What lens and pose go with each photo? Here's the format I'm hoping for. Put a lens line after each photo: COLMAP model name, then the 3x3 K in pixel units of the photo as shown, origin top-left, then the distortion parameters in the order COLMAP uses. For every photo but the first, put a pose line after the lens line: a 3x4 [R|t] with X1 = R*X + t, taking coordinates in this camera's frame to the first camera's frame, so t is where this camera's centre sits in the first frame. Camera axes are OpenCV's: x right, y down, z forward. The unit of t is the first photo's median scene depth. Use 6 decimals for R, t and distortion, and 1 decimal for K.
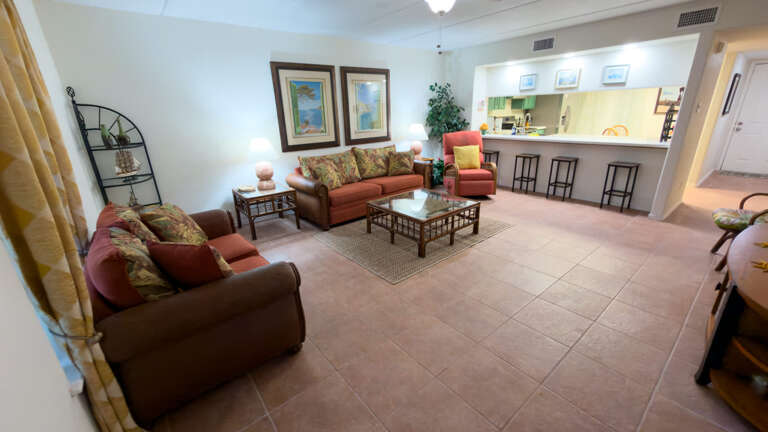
lens RADIAL K [[305.9, 0, 385.9], [0, 305.9, 217.0], [0, 0, 1]] dist [-0.003399, -0.000554]
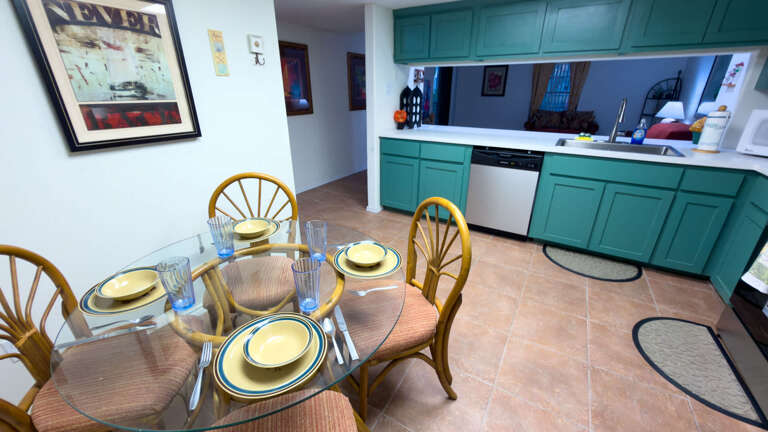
lens RADIAL K [[305.9, 0, 381.3], [0, 305.9, 211.0], [0, 0, 1]] dist [-0.003399, -0.000554]
pose [[-0.939666, 0.156690, -0.304098, 1.193189], [-0.082974, 0.757999, 0.646957, -0.575719], [0.331878, 0.633156, -0.699265, 1.575448]]
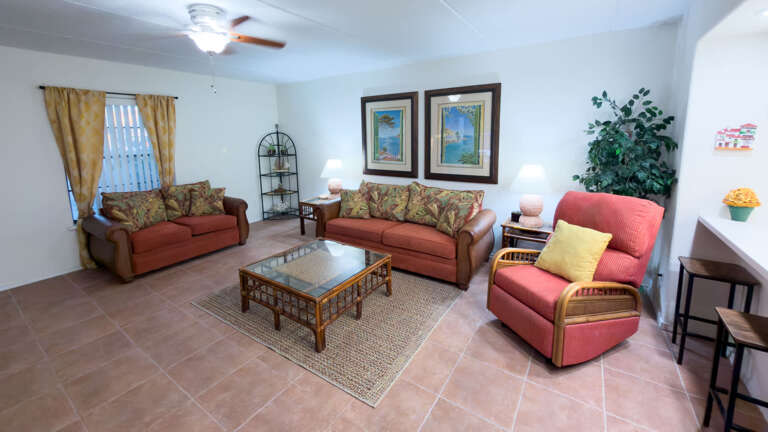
lens RADIAL K [[305.9, 0, 385.4], [0, 305.9, 176.7], [0, 0, 1]] dist [-0.003399, -0.000554]
pose [[0.292783, 0.156518, -0.943282, 0.686558], [-0.310465, 0.948623, 0.061040, -0.280059], [0.904372, 0.274985, 0.326334, 0.683193]]
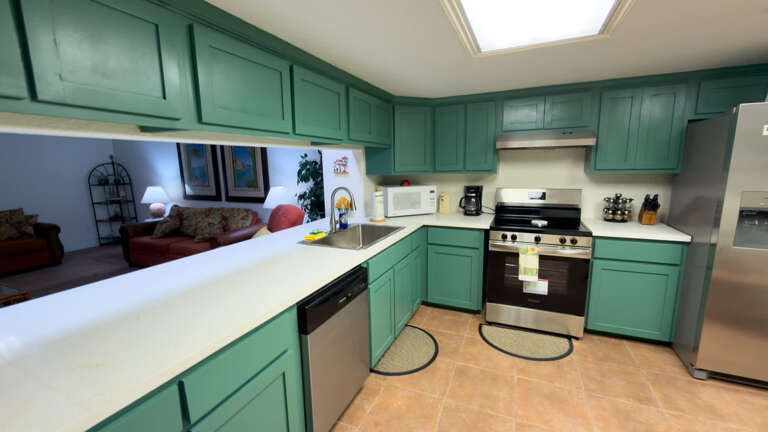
lens RADIAL K [[305.9, 0, 386.5], [0, 305.9, 216.8], [0, 0, 1]] dist [-0.003399, -0.000554]
pose [[0.457313, 0.174827, -0.871952, 1.096093], [-0.290576, 0.956045, 0.039289, -0.412817], [0.840494, 0.235400, 0.488013, 1.052007]]
